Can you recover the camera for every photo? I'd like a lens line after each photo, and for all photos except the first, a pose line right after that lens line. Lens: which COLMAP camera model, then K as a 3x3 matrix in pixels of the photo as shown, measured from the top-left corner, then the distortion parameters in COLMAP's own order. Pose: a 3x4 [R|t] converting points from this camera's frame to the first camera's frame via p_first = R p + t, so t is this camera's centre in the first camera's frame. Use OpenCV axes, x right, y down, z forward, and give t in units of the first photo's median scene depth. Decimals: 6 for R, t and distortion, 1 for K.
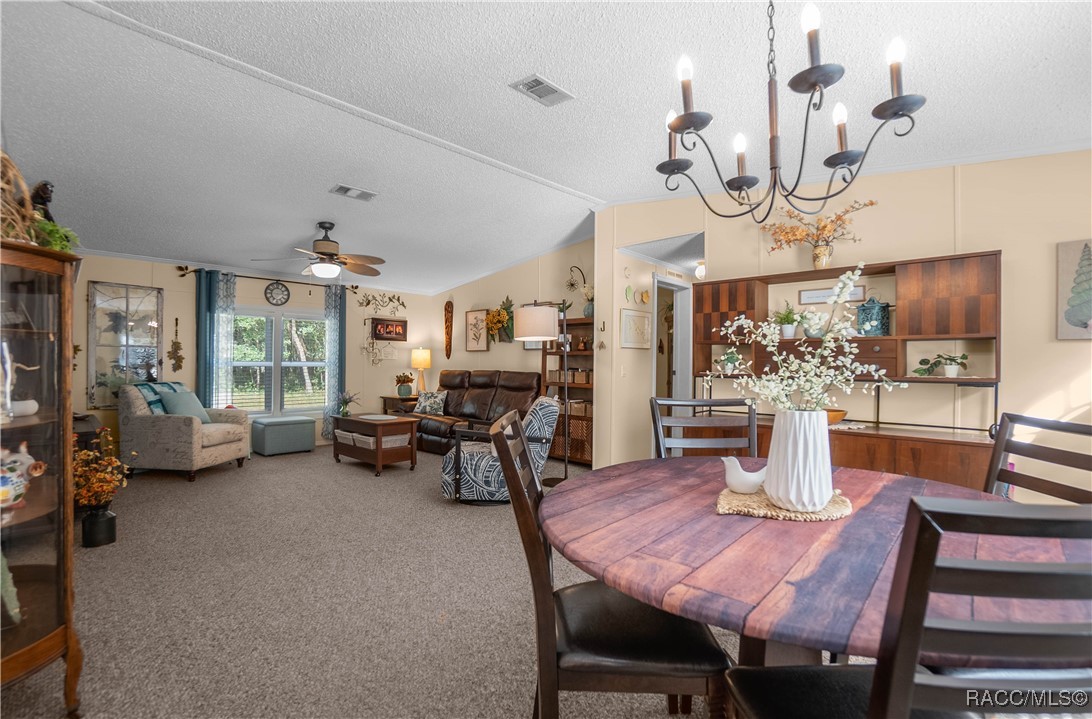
lens RADIAL K [[502.8, 0, 548.6], [0, 502.8, 359.7], [0, 0, 1]] dist [-0.012212, 0.000151]
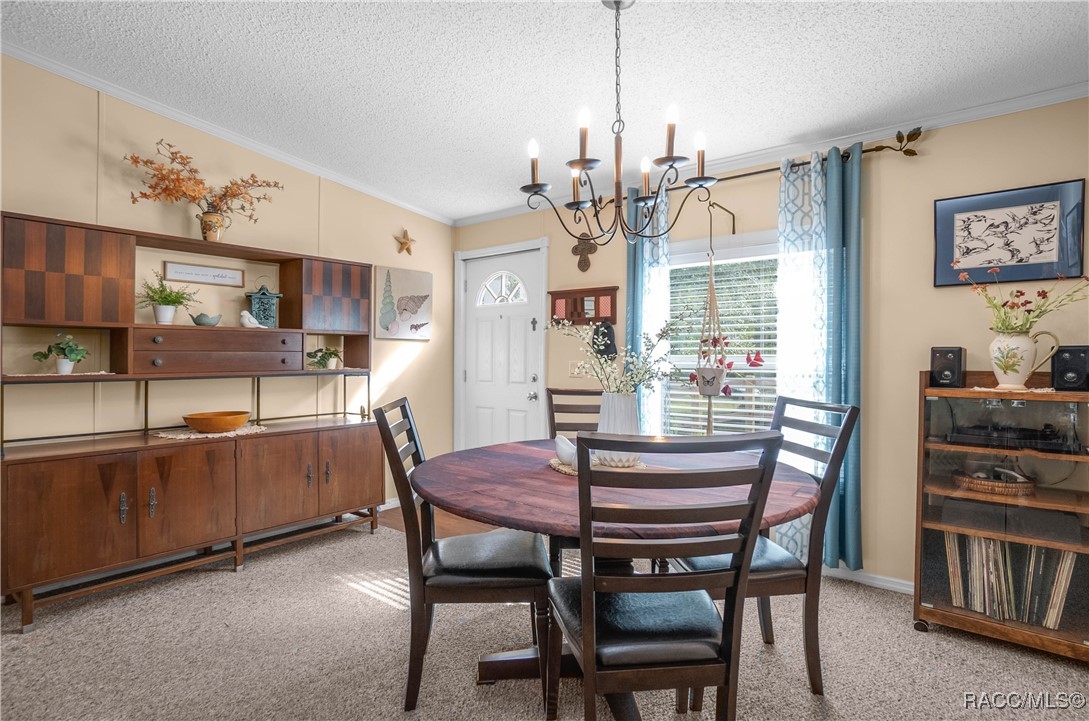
lens RADIAL K [[551.0, 0, 547.8], [0, 551.0, 359.1], [0, 0, 1]] dist [-0.000108, 0.000287]
pose [[-0.064343, -0.006521, 0.997907, -0.389155], [0.000307, 0.999978, 0.006554, 0.004213], [-0.997928, 0.000728, -0.064339, 0.516361]]
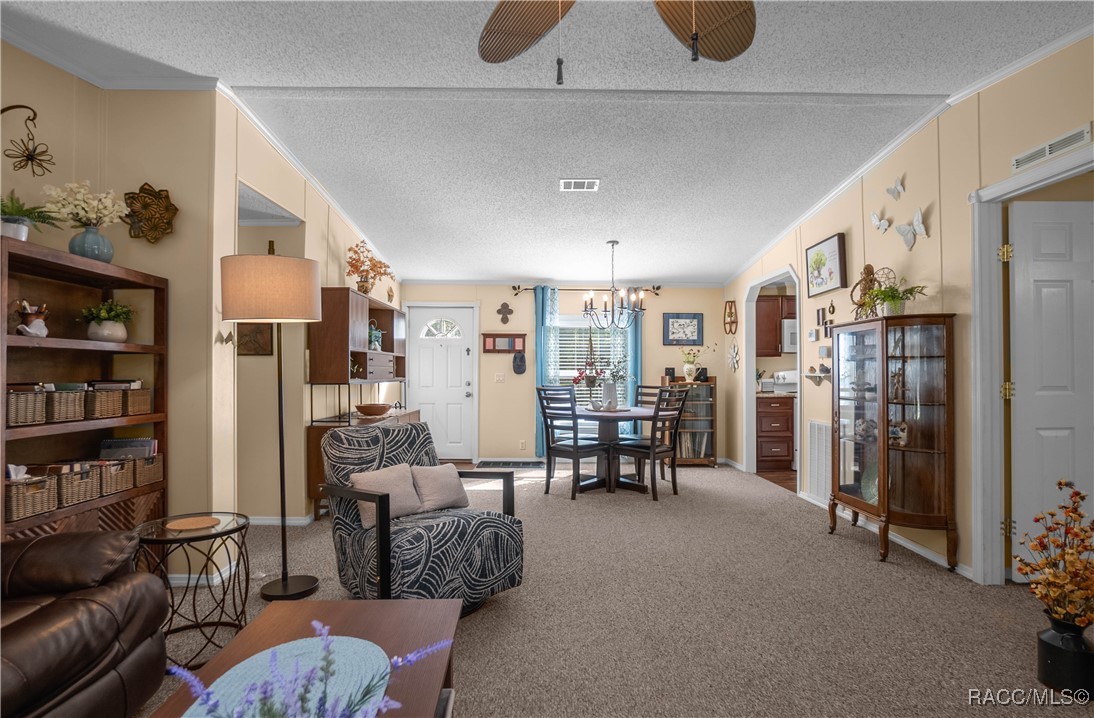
lens RADIAL K [[517.0, 0, 548.2], [0, 517.0, 365.3], [0, 0, 1]] dist [0.001287, 0.000163]
pose [[-0.674902, 0.005175, 0.737890, -0.838736], [-0.002872, 0.999949, -0.009640, 0.003960], [-0.737902, -0.008625, -0.674853, 1.673394]]
